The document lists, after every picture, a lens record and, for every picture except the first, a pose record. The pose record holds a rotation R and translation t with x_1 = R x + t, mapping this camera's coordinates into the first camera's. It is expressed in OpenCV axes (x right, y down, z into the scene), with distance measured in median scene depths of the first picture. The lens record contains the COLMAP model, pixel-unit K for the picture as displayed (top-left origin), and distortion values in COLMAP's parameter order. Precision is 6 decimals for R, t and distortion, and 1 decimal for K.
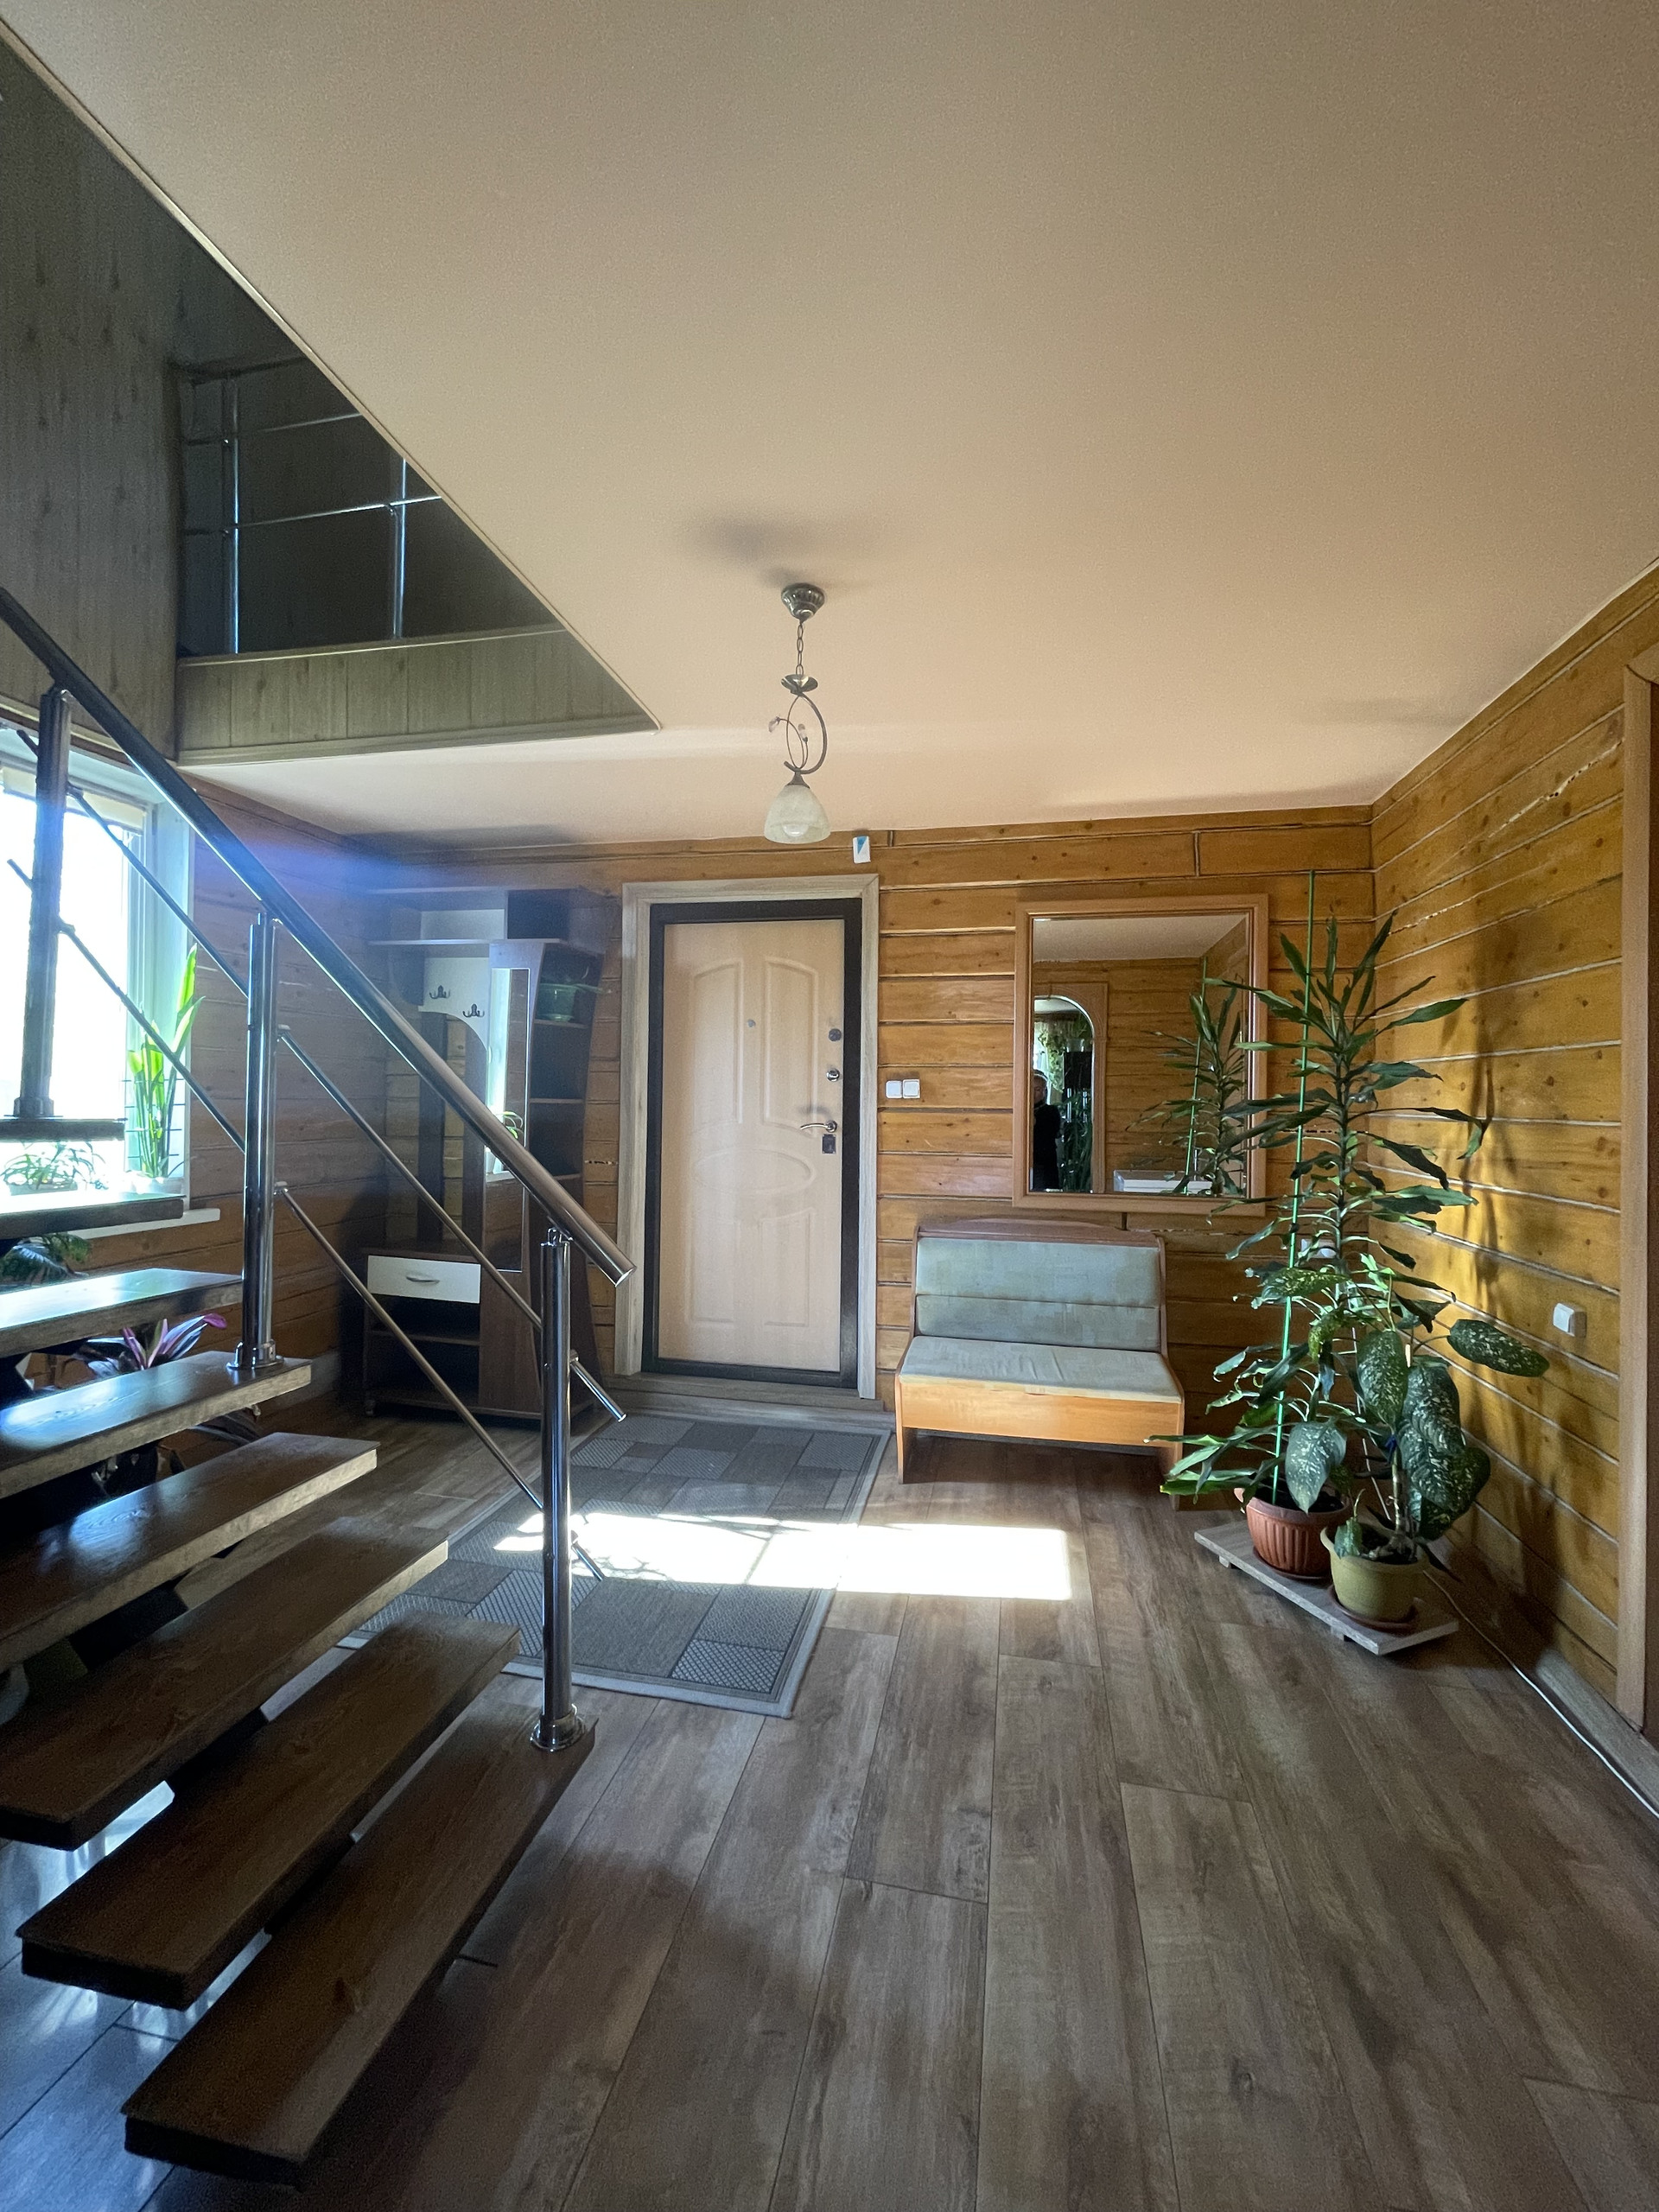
lens RADIAL K [[895.9, 0, 843.0], [0, 895.9, 1101.8], [0, 0, 1]] dist [-0.012160, 0.002494]
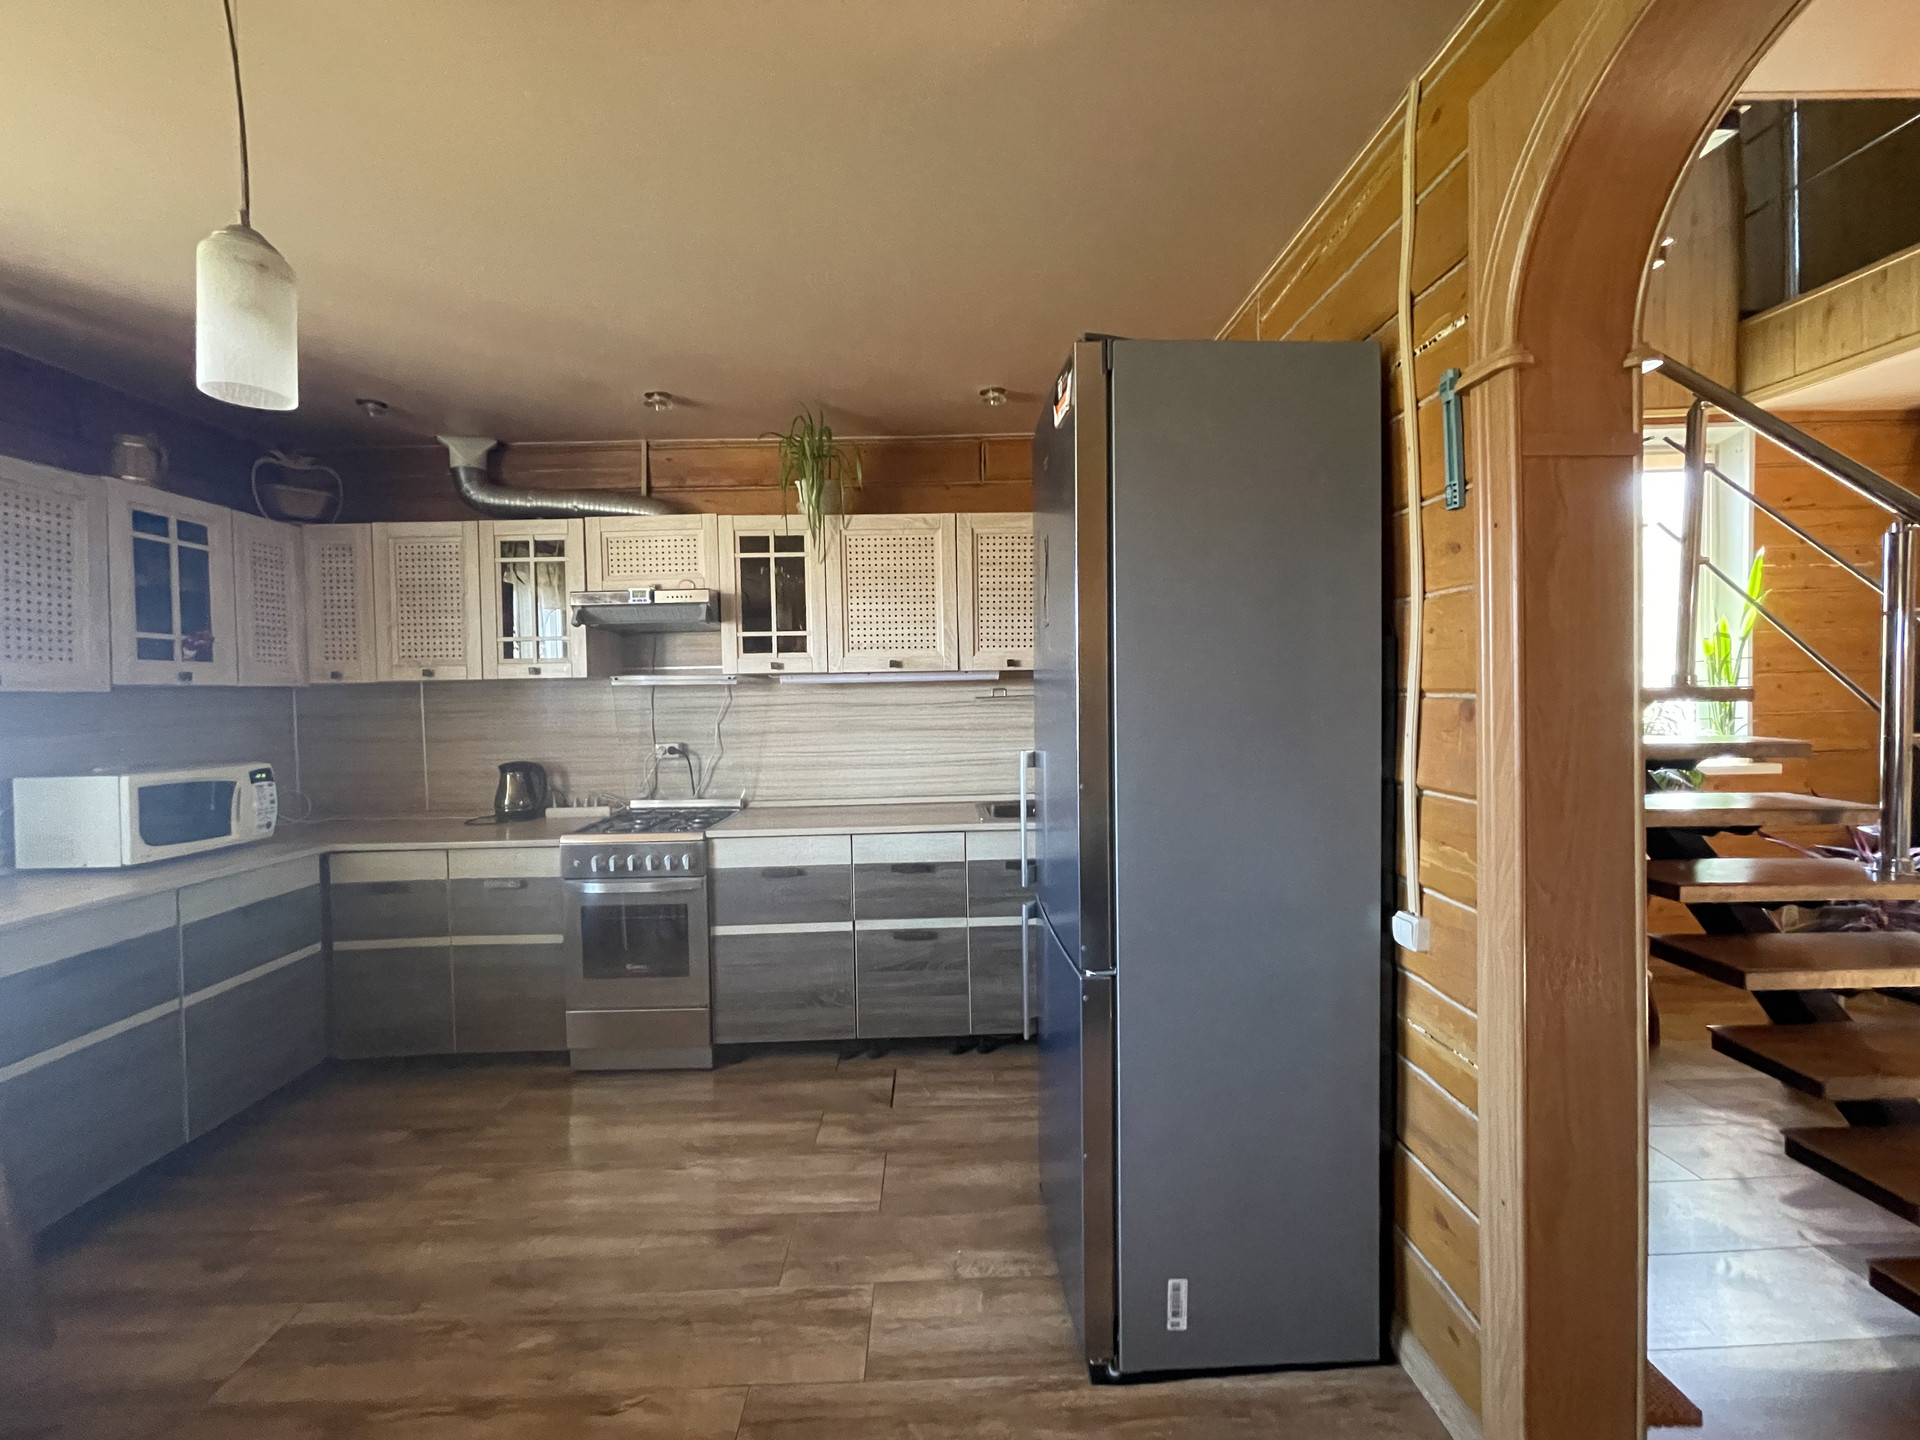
lens RADIAL K [[777.7, 0, 964.5], [0, 777.7, 710.9], [0, 0, 1]] dist [-0.012160, 0.002494]
pose [[0.219960, 0.010323, -0.975454, 0.076013], [0.026255, 0.999519, 0.016498, 0.002481], [0.975156, -0.029240, 0.219583, -0.325913]]
